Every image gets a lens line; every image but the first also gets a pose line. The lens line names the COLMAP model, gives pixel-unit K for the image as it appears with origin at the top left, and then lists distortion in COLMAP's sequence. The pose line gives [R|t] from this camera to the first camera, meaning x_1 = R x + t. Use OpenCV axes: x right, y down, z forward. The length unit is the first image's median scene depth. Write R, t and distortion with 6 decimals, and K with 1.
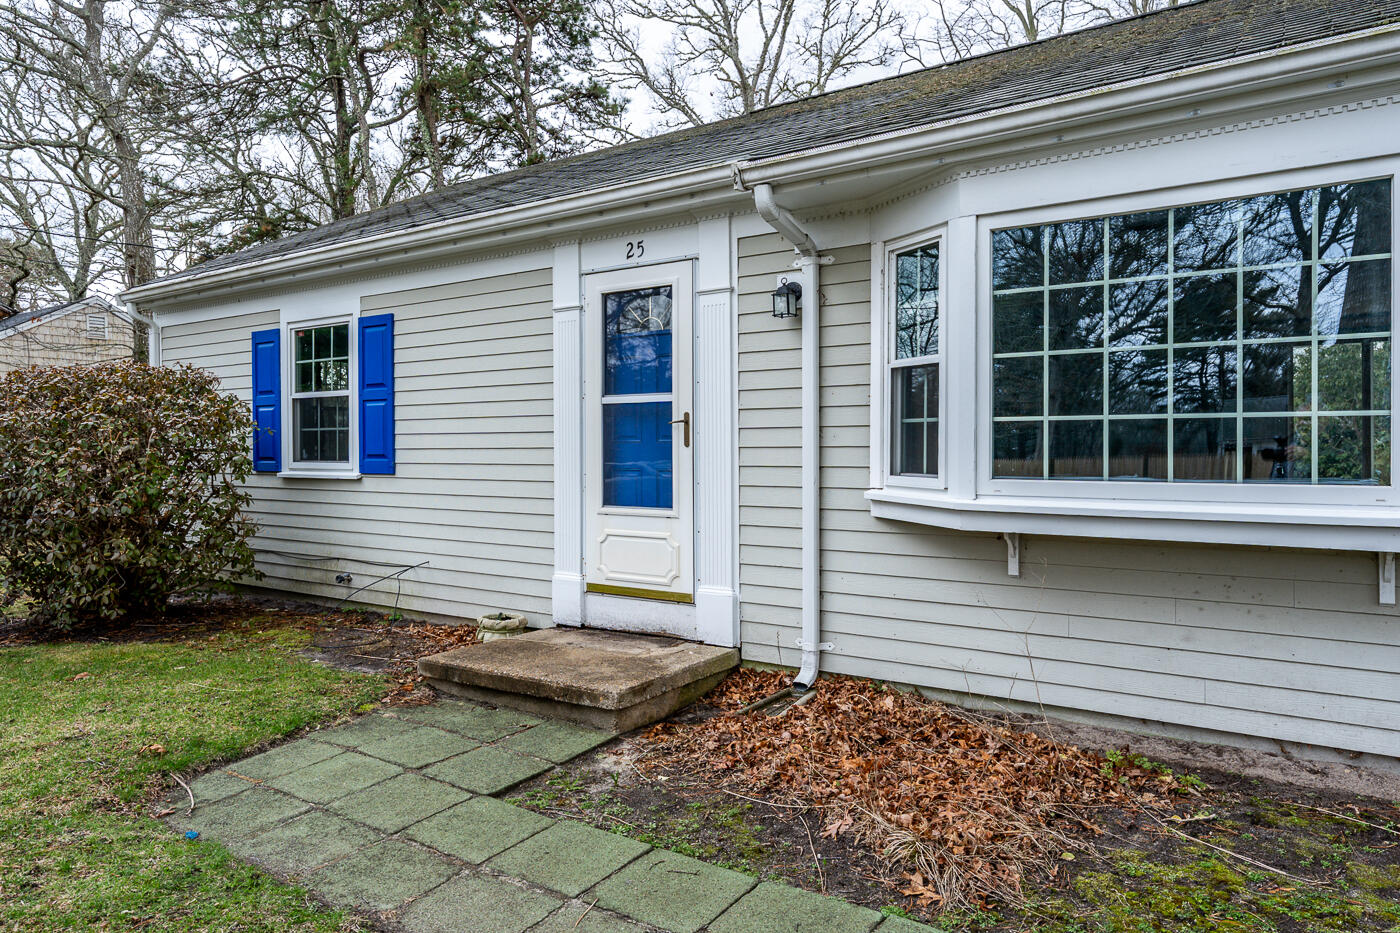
lens RADIAL K [[790.0, 0, 710.7], [0, 790.0, 452.3], [0, 0, 1]] dist [0.014754, -0.000023]
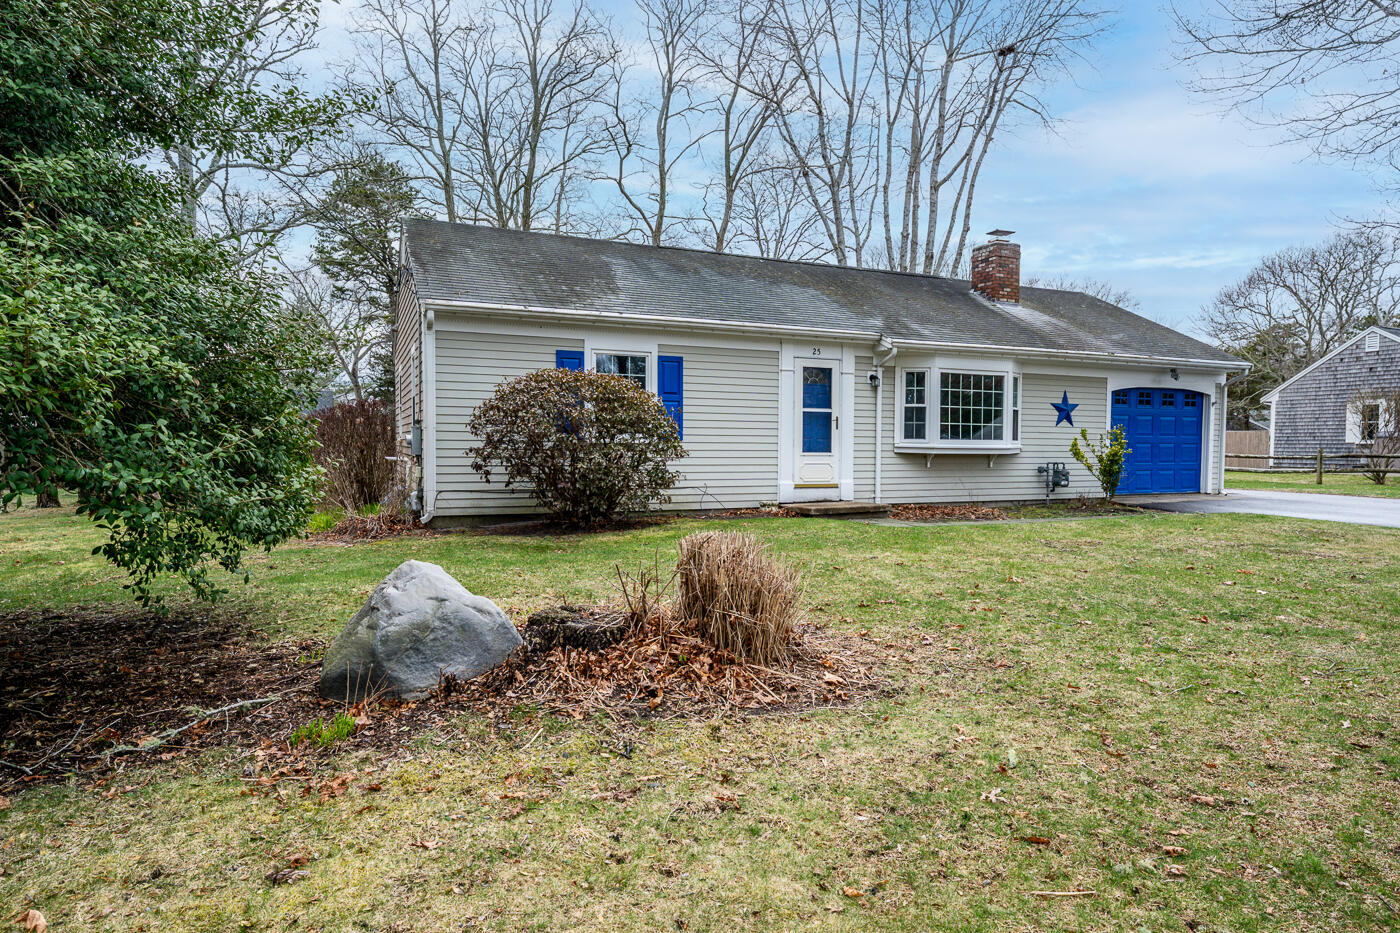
lens RADIAL K [[805.7, 0, 713.0], [0, 805.7, 480.8], [0, 0, 1]] dist [0.005482, 0.002739]
pose [[0.580586, -0.029587, 0.813661, -1.952935], [-0.004660, 0.999202, 0.039658, 0.047675], [-0.814186, -0.026817, 0.579985, -0.199252]]
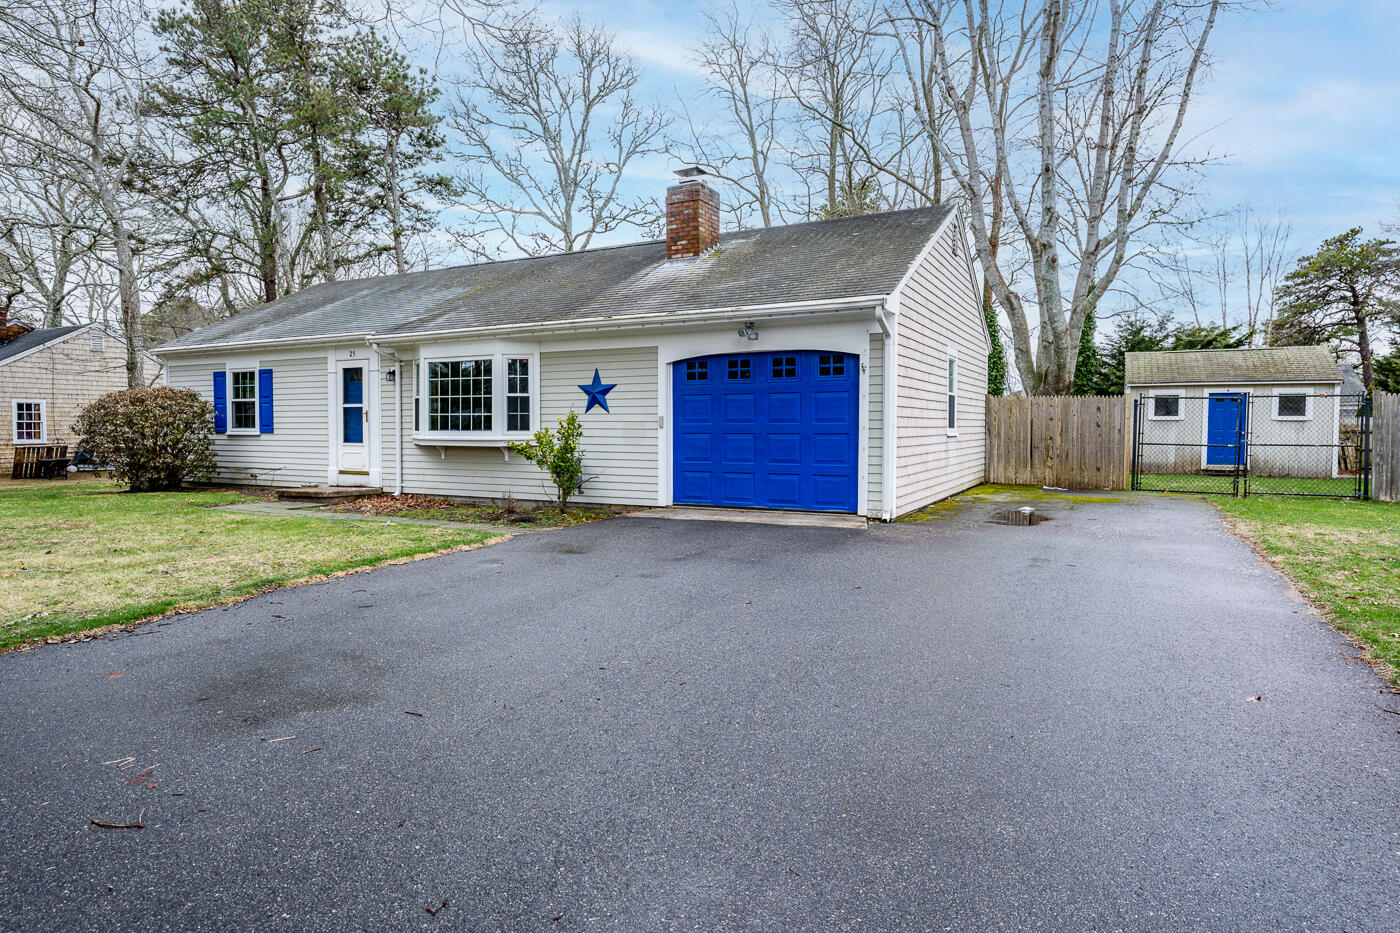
lens RADIAL K [[805.7, 0, 698.0], [0, 805.7, 460.9], [0, 0, 1]] dist [0.005482, 0.002739]
pose [[0.999186, 0.007782, 0.039581, 0.847939], [-0.008892, 0.999570, 0.027942, 0.033480], [-0.039346, -0.028272, 0.998826, -1.615530]]
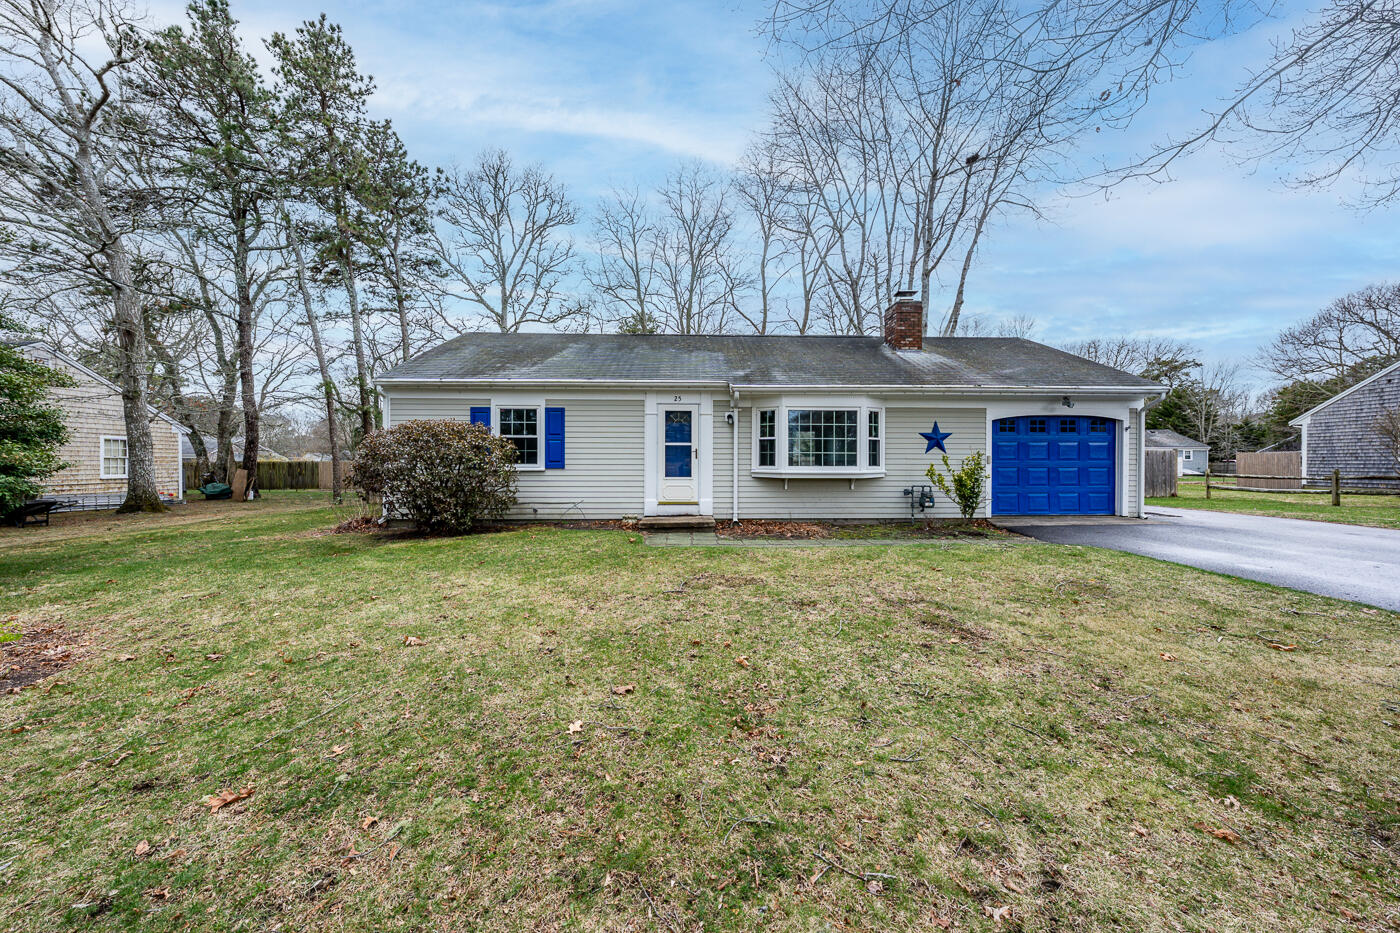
lens RADIAL K [[461.4, 0, 700.9], [0, 461.4, 466.2], [0, 0, 1]] dist [-0.001820, -0.000062]
pose [[0.843737, 0.000993, 0.536756, -0.841230], [-0.001440, 0.999999, 0.000414, 0.018922], [-0.536755, -0.001122, 0.843737, -0.538356]]
